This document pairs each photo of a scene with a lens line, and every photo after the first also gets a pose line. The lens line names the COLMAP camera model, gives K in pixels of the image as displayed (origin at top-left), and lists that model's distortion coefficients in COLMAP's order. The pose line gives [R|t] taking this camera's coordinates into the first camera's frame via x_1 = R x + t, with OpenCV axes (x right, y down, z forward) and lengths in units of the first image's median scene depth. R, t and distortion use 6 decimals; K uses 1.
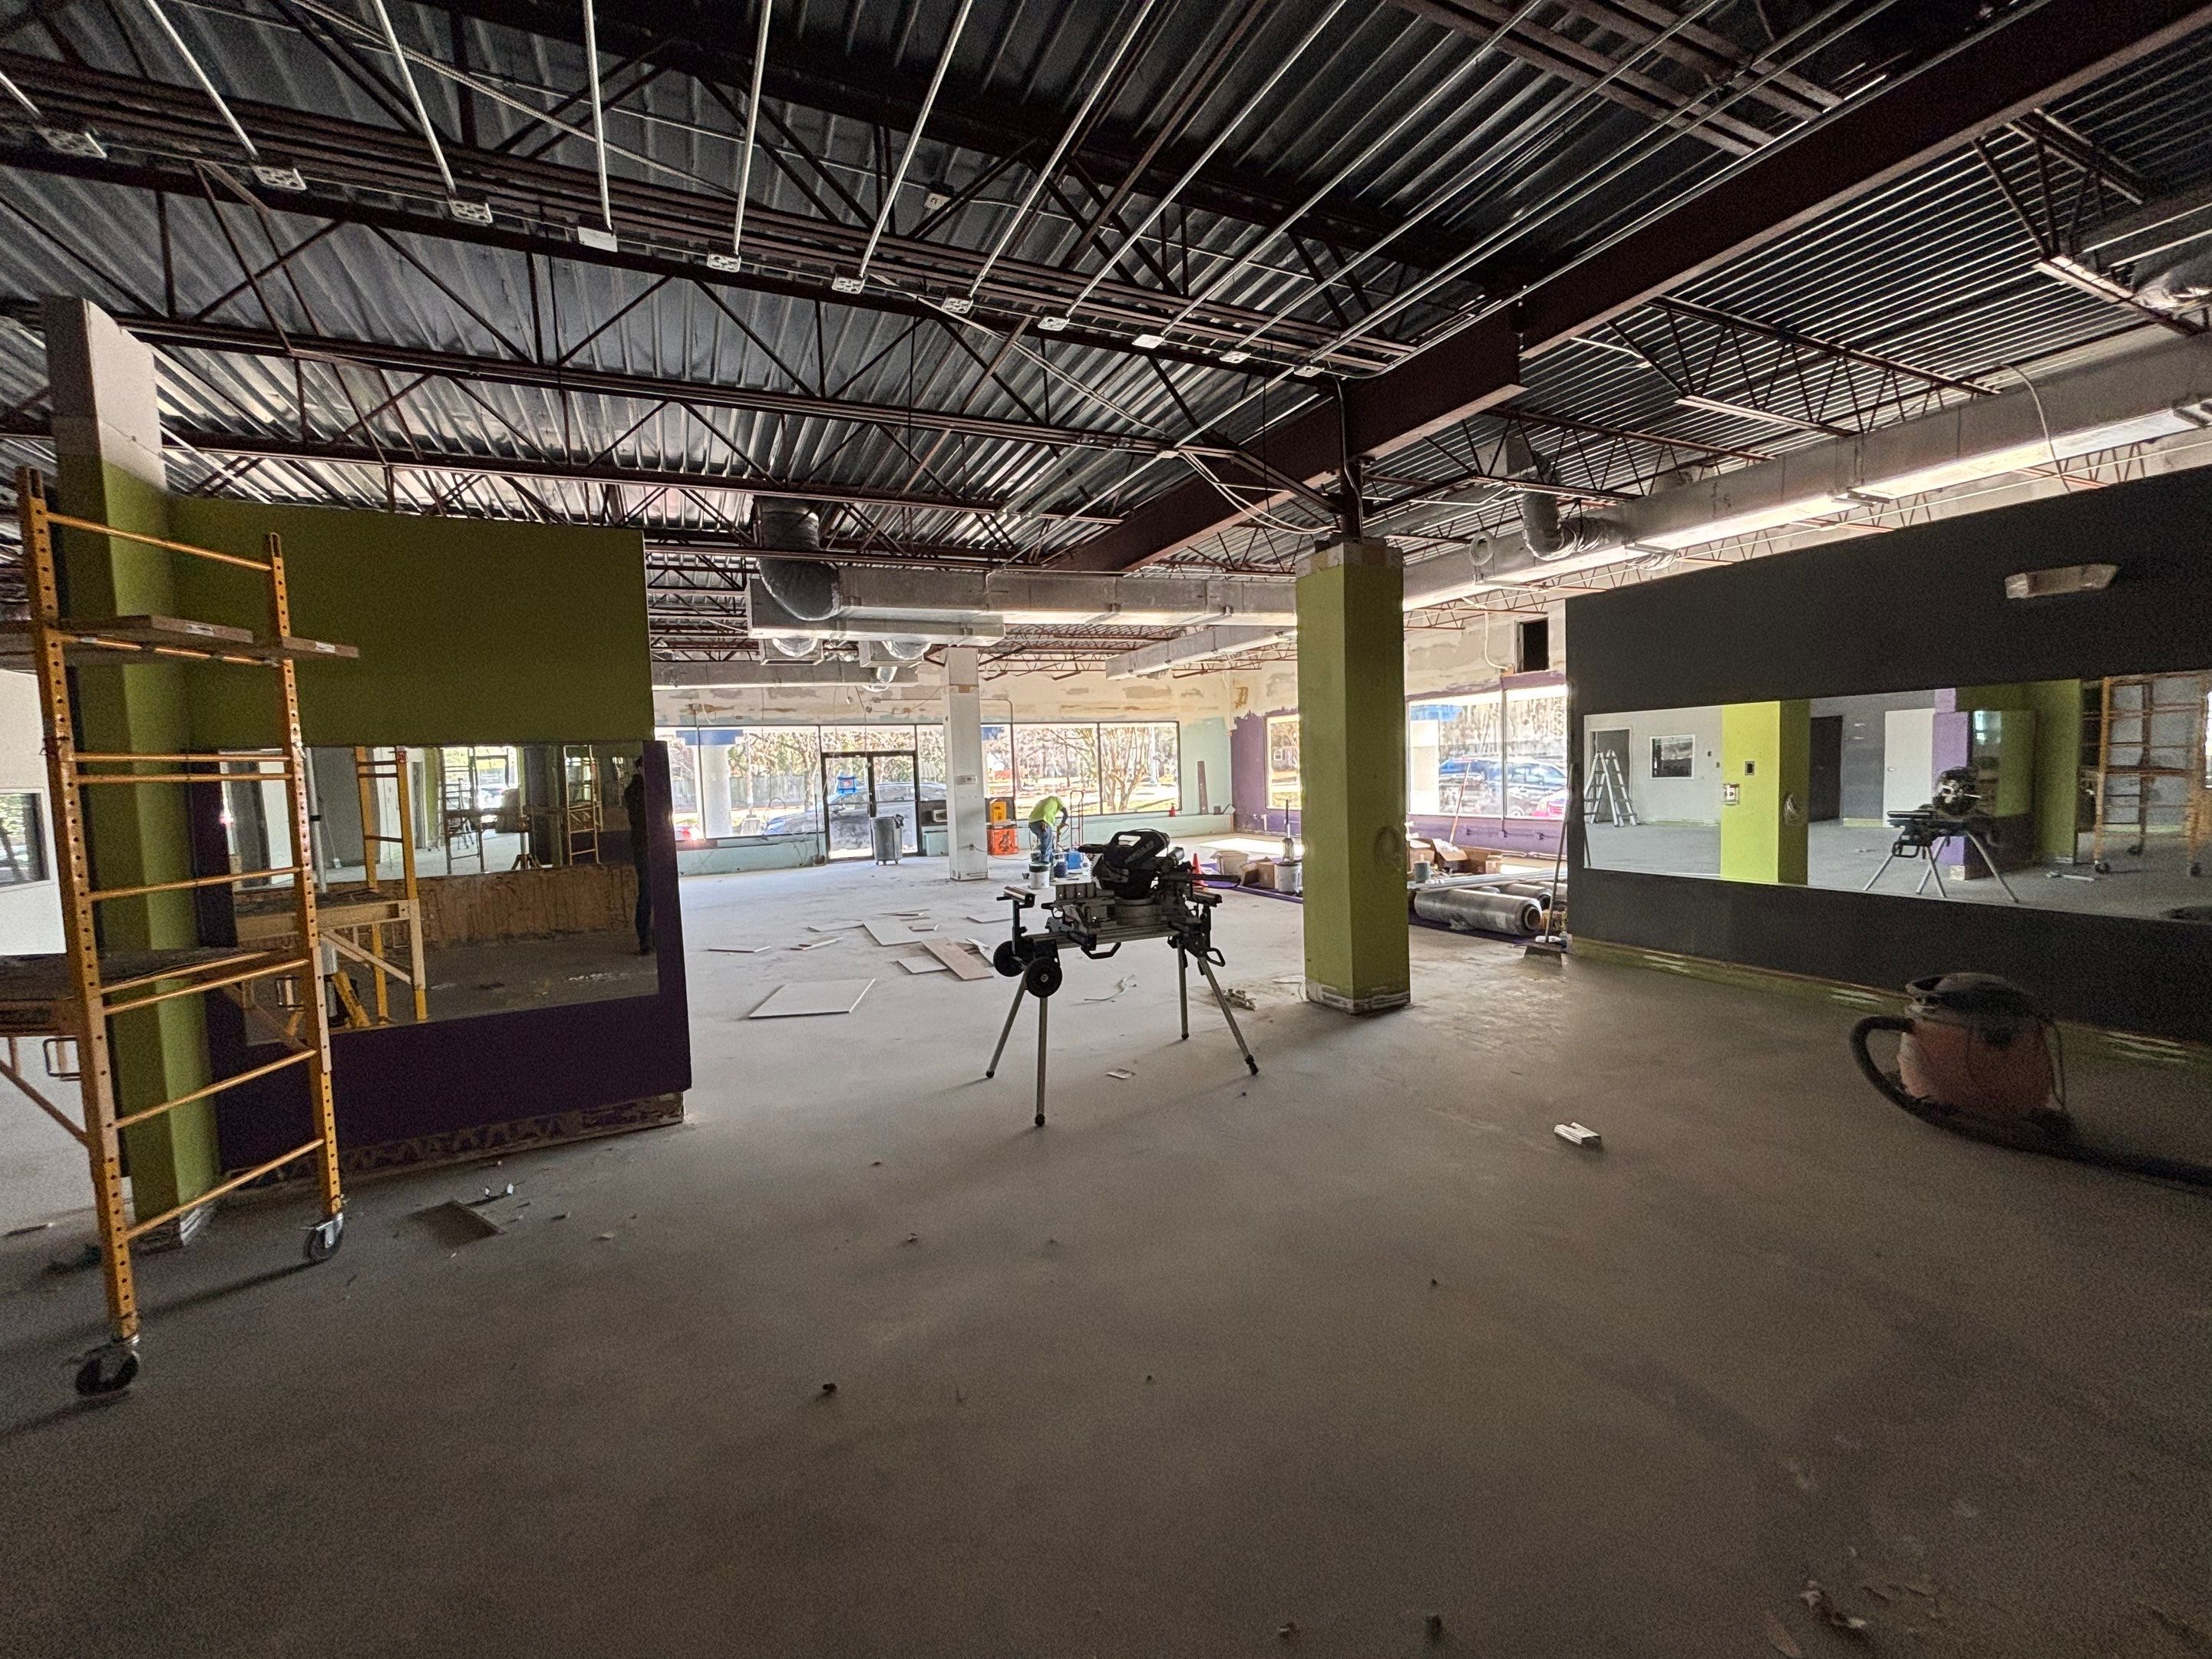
lens RADIAL K [[892.8, 0, 1106.0], [0, 892.8, 829.5], [0, 0, 1]] dist [0.001975, 0.000363]
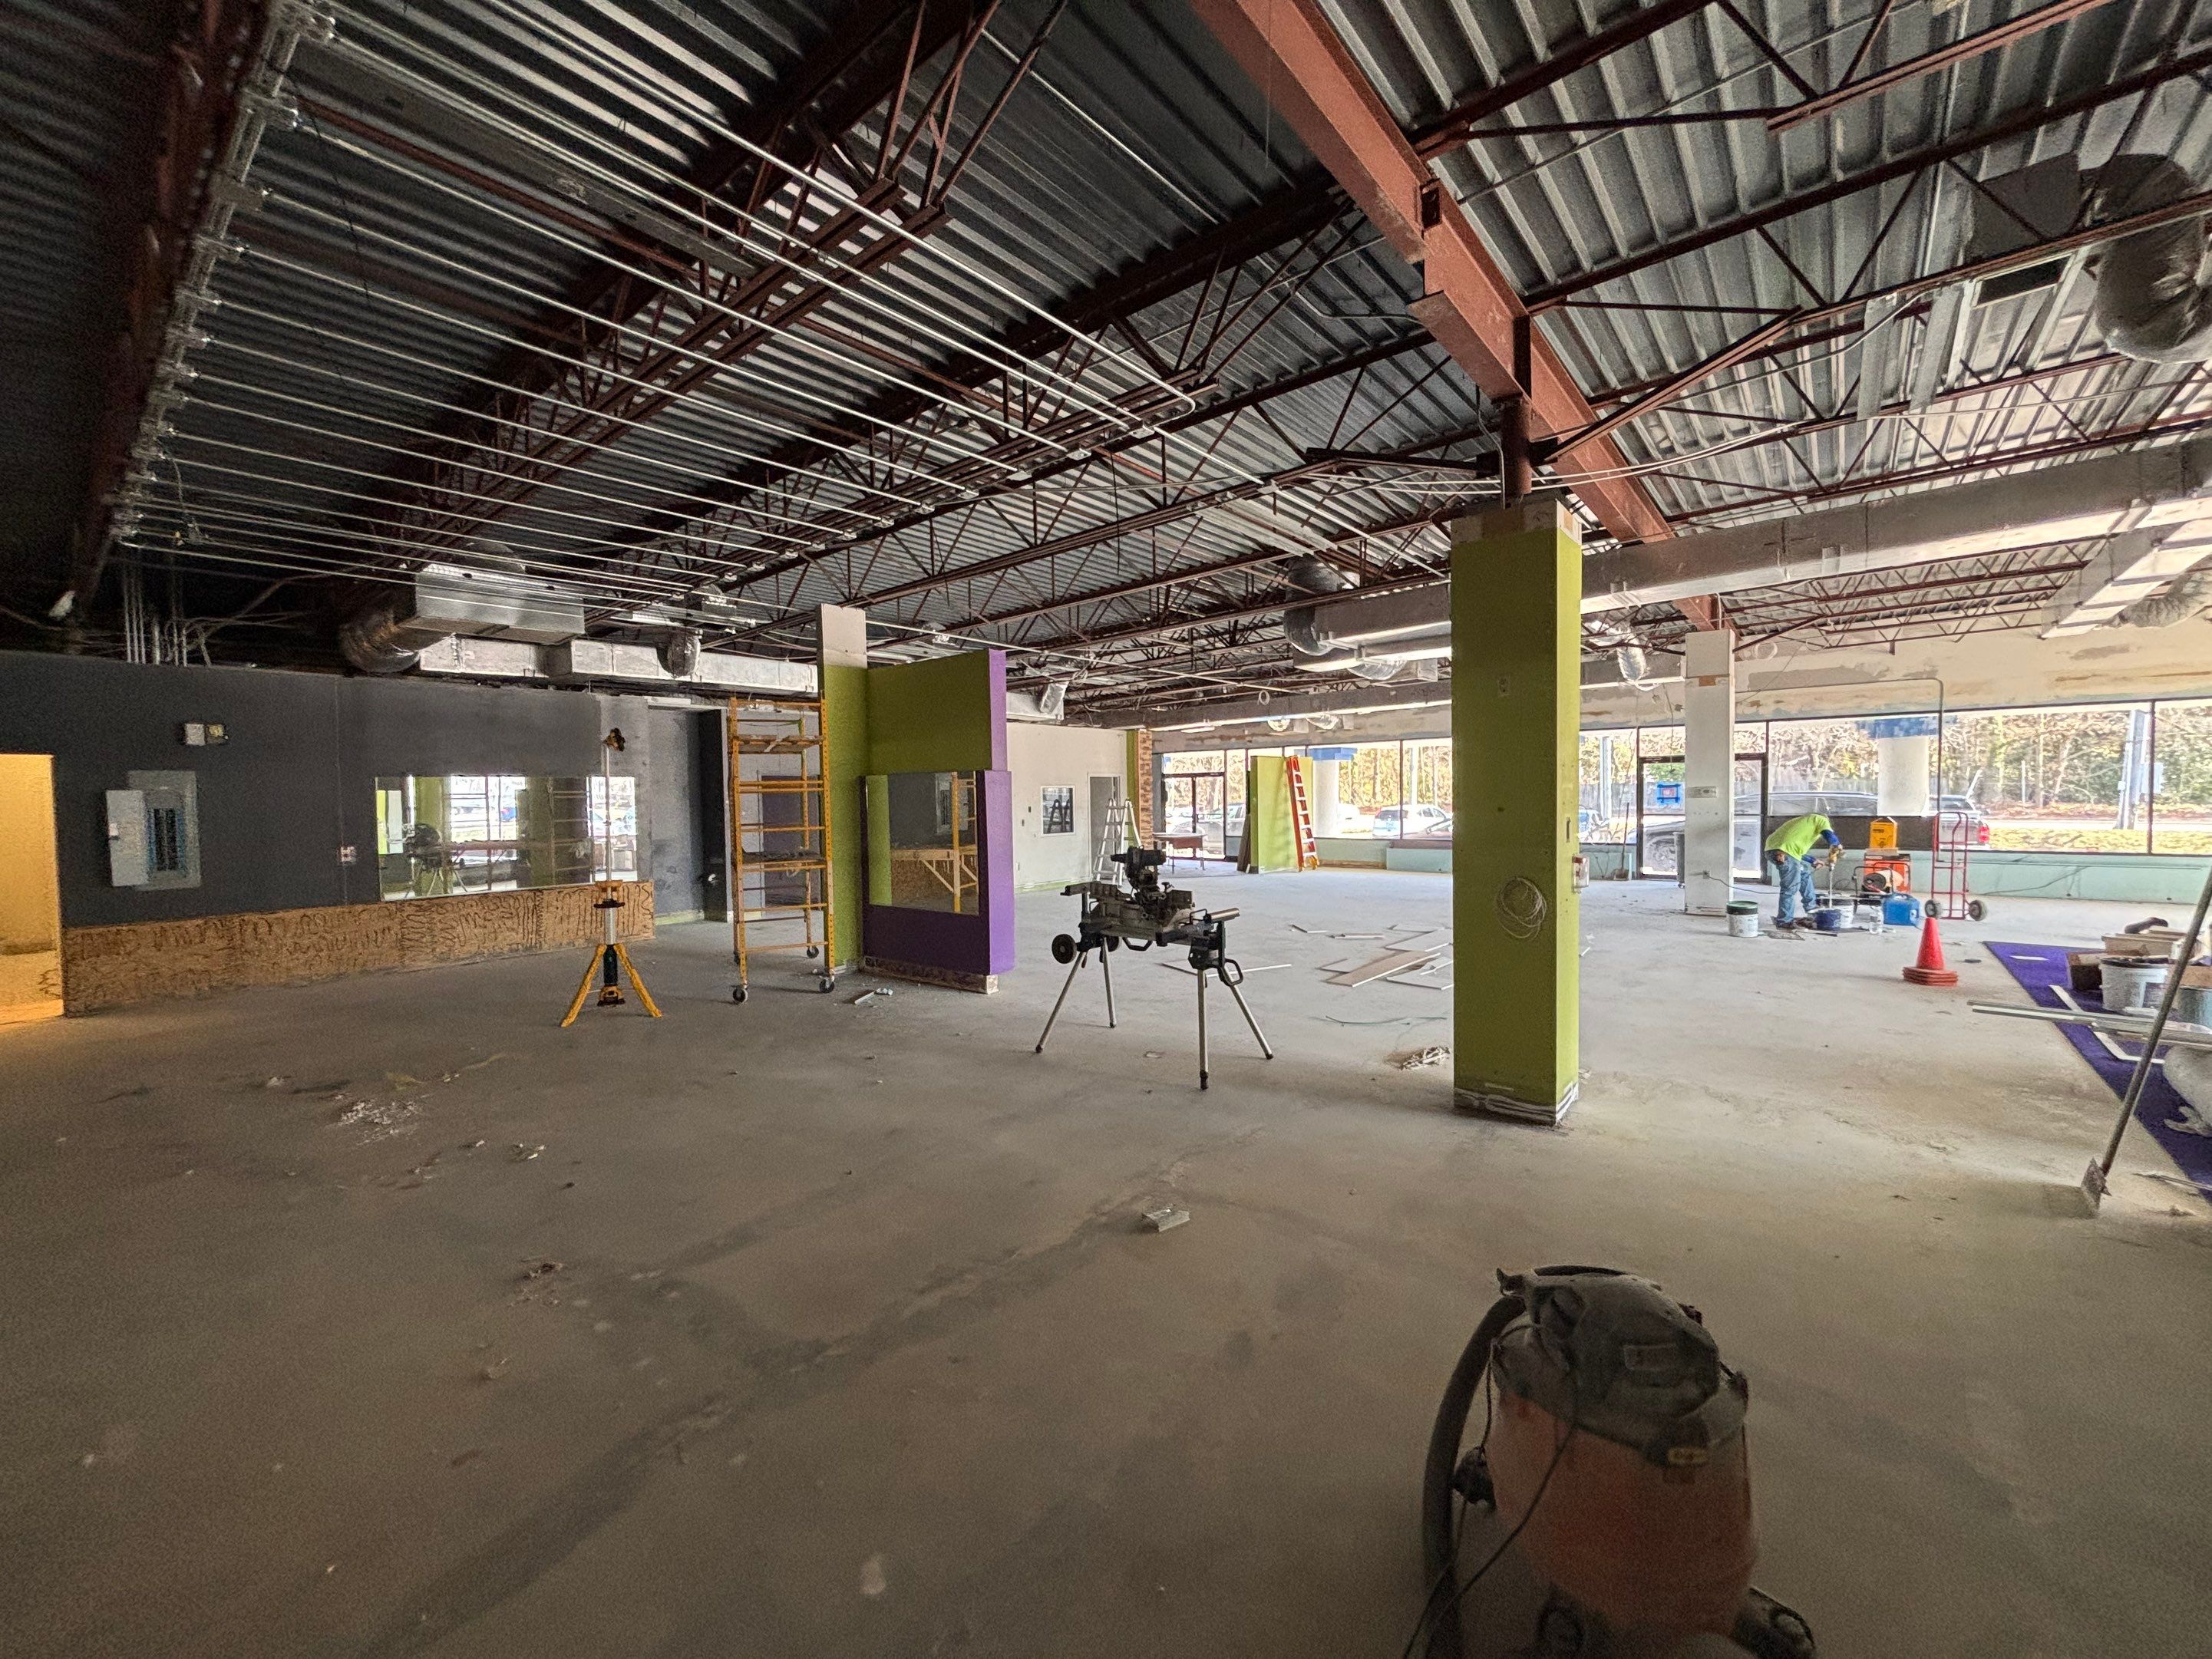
lens RADIAL K [[892.8, 0, 1106.0], [0, 892.8, 829.5], [0, 0, 1]] dist [0.001975, 0.000363]
pose [[0.399478, 0.065907, -0.914371, 1.004954], [-0.061777, 0.997080, 0.044880, -0.064993], [0.914659, 0.038558, 0.402383, 0.445412]]
